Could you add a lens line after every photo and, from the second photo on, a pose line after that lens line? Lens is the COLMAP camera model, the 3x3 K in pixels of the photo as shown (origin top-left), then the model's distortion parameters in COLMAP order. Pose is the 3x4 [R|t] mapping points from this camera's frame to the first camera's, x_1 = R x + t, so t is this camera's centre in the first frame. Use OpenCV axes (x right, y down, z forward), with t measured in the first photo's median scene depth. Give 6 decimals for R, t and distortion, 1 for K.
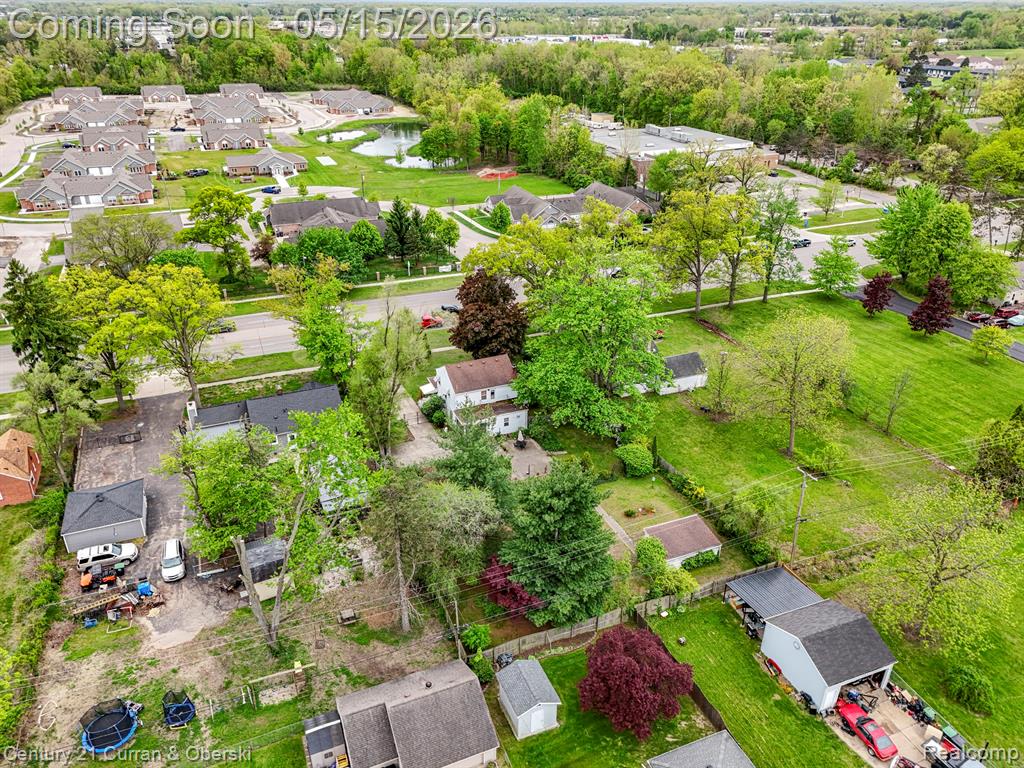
lens RADIAL K [[747.0, 0, 509.3], [0, 747.0, 381.7], [0, 0, 1]] dist [0.069206, -0.059226]
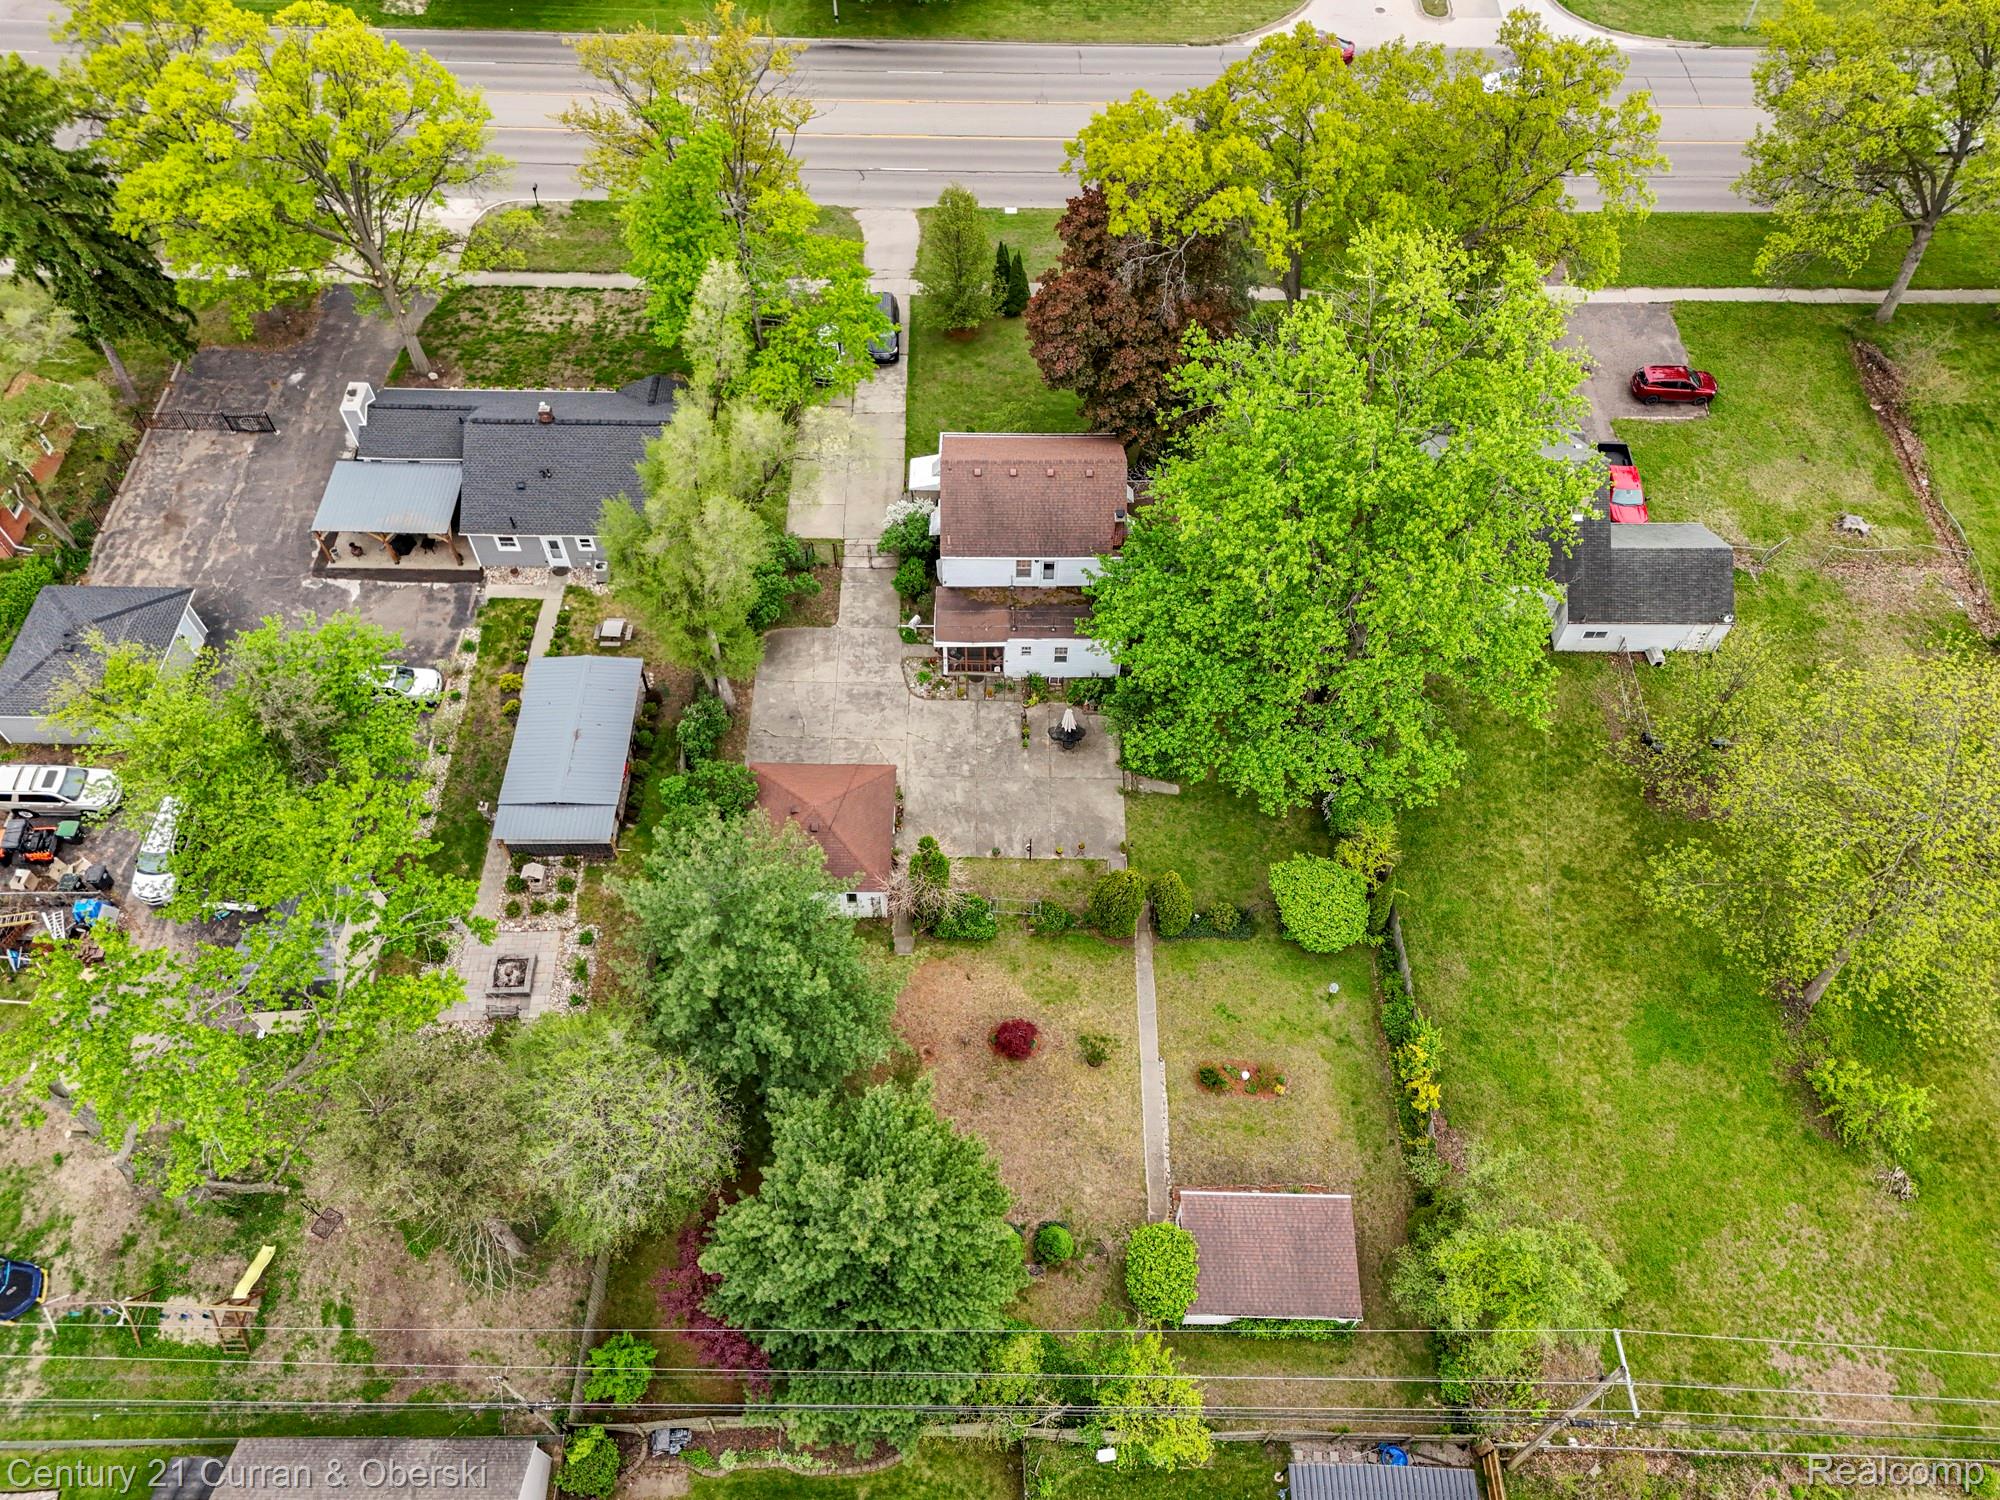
lens RADIAL K [[1458.9, 0, 994.7], [0, 1458.9, 745.5], [0, 0, 1]] dist [0.069206, -0.059226]
pose [[0.918416, 0.327197, -0.222382, 0.143711], [-0.181561, 0.848022, 0.497890, -0.266788], [0.351493, -0.416894, 0.838244, 0.347436]]
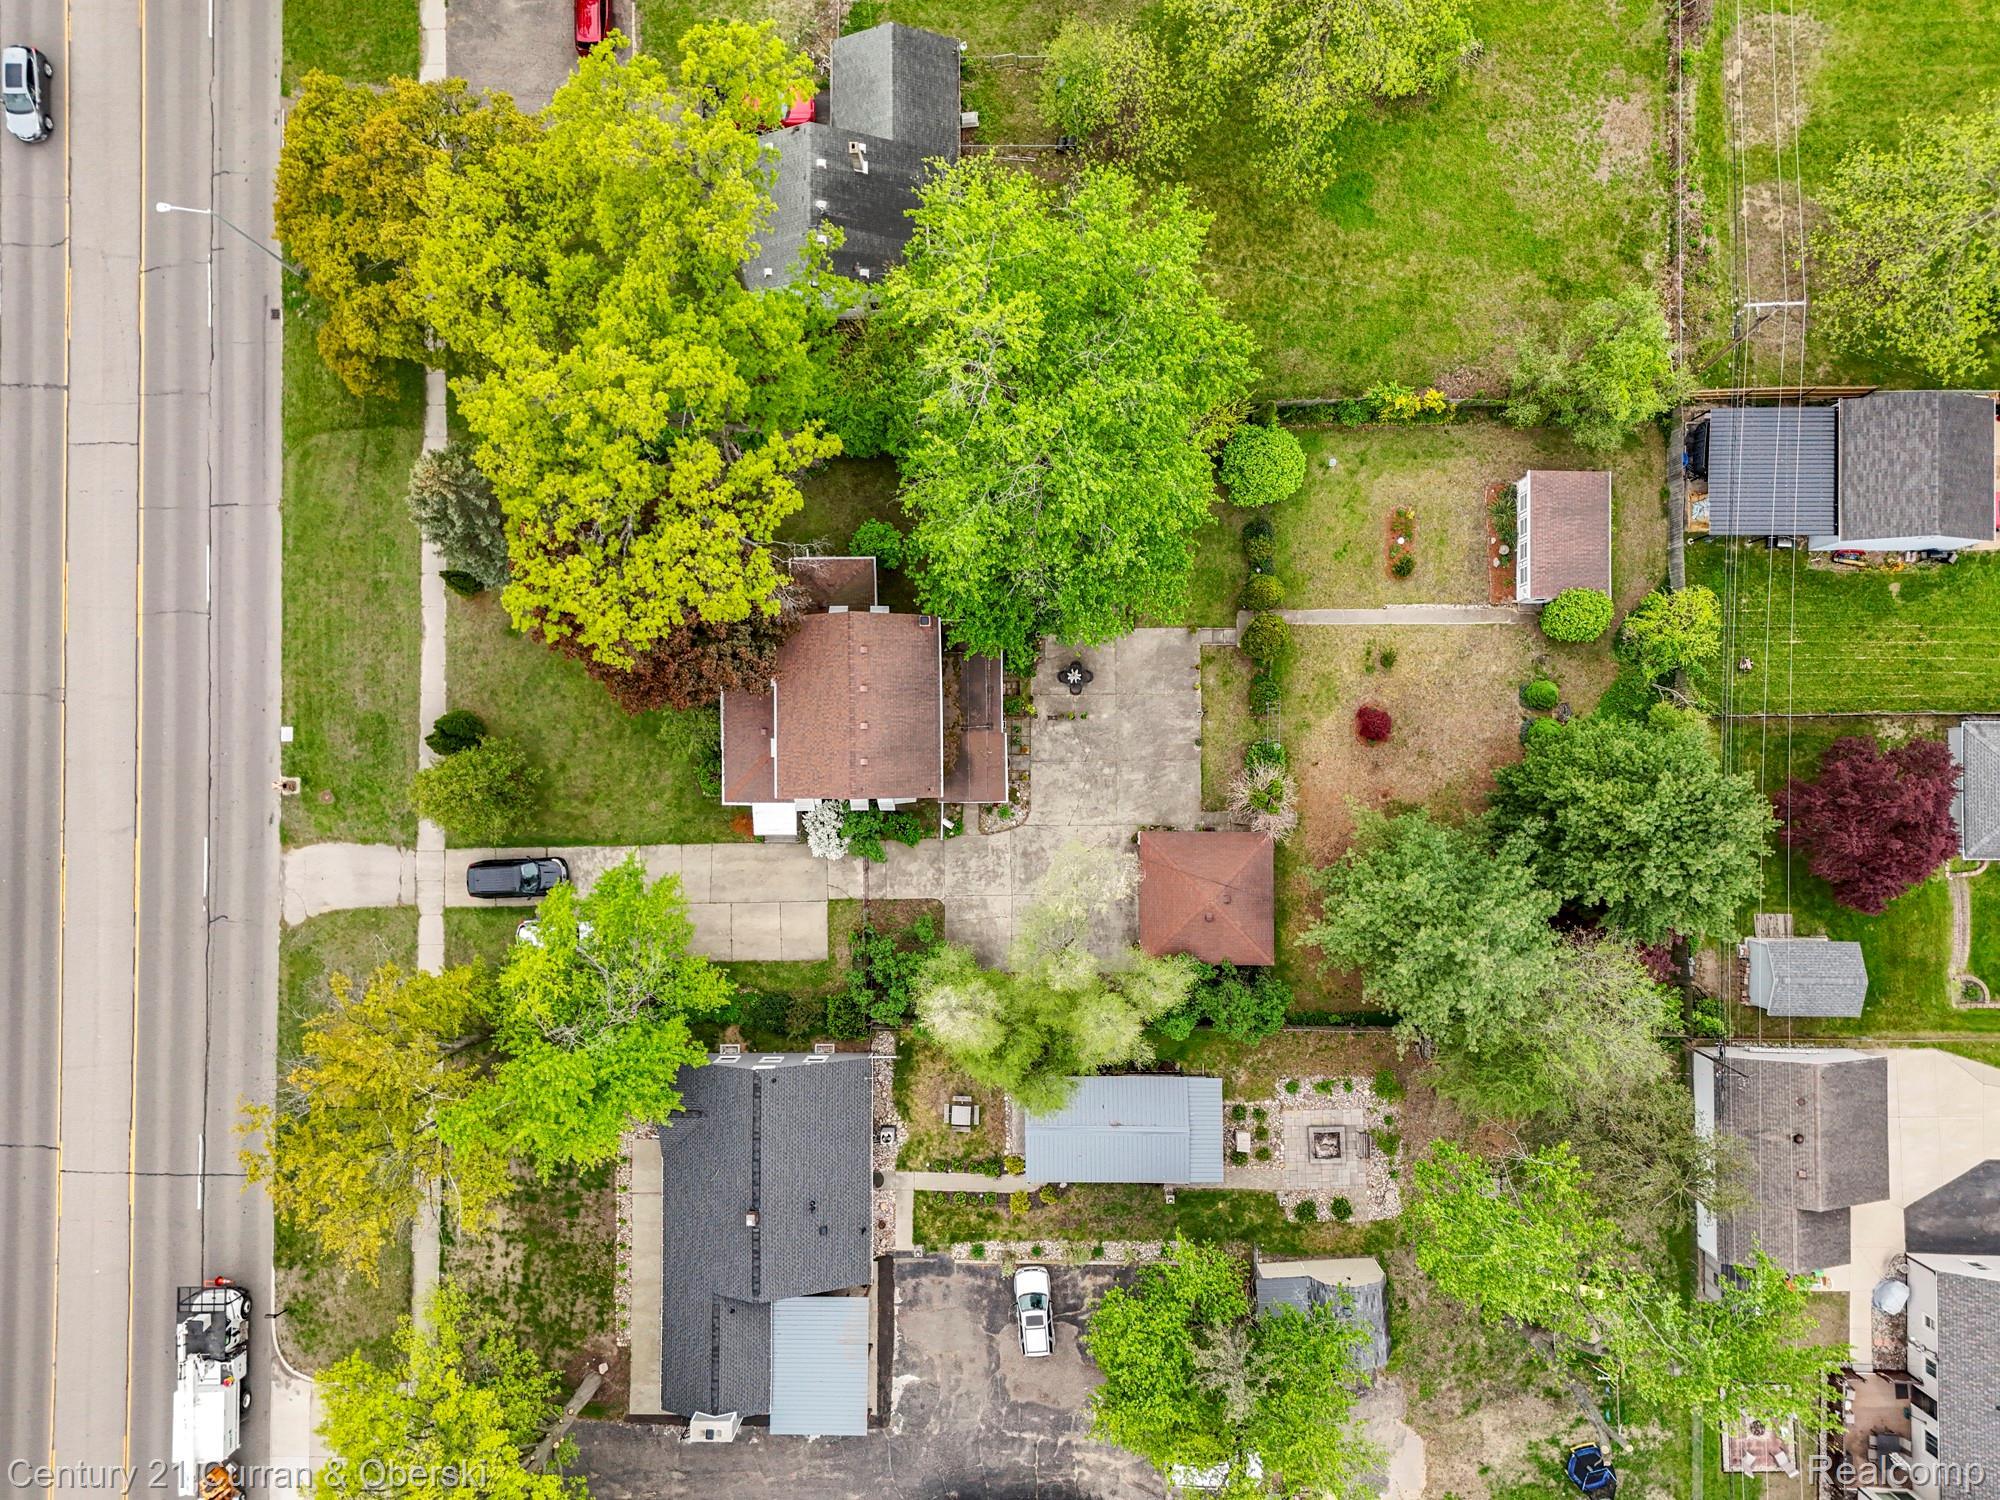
lens RADIAL K [[1458.9, 0, 994.7], [0, 1458.9, 745.5], [0, 0, 1]] dist [0.069206, -0.059226]
pose [[0.385861, -0.922550, 0.003553, -0.038661], [0.447605, 0.190578, 0.873688, -0.617280], [-0.806698, -0.335532, 0.486474, 0.607882]]
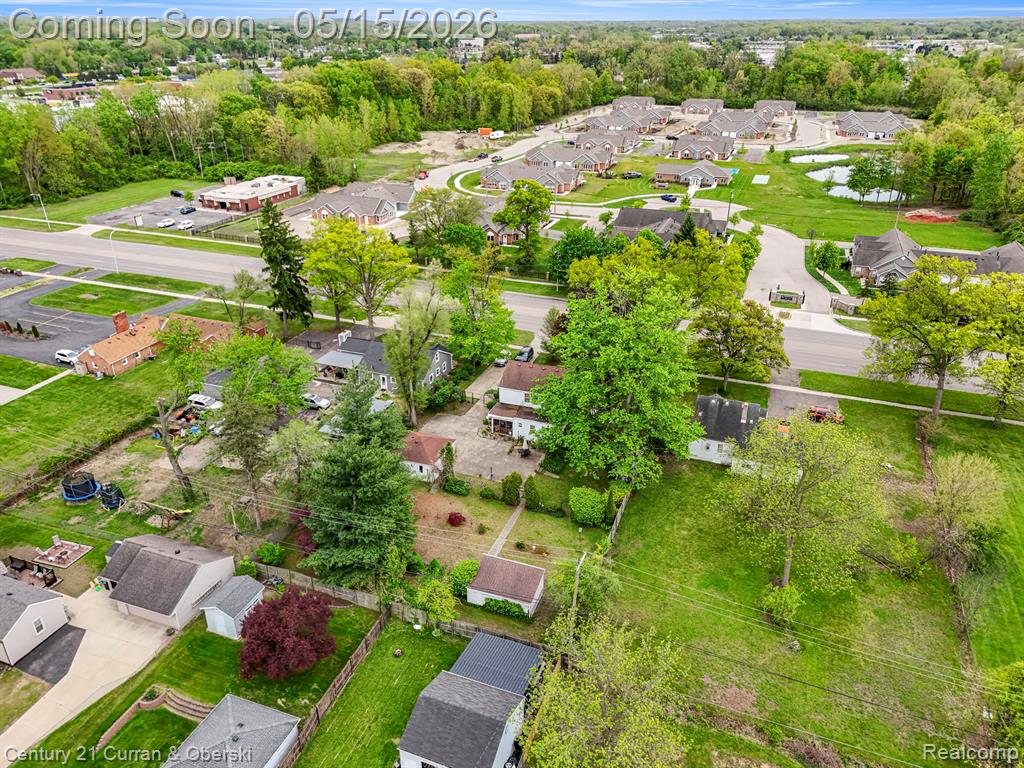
lens RADIAL K [[747.0, 0, 509.3], [0, 747.0, 381.7], [0, 0, 1]] dist [0.069206, -0.059226]
pose [[0.725334, 0.294385, -0.622276, 0.578232], [-0.307002, 0.947410, 0.090353, -0.087909], [0.616149, 0.125504, 0.777566, 0.187153]]
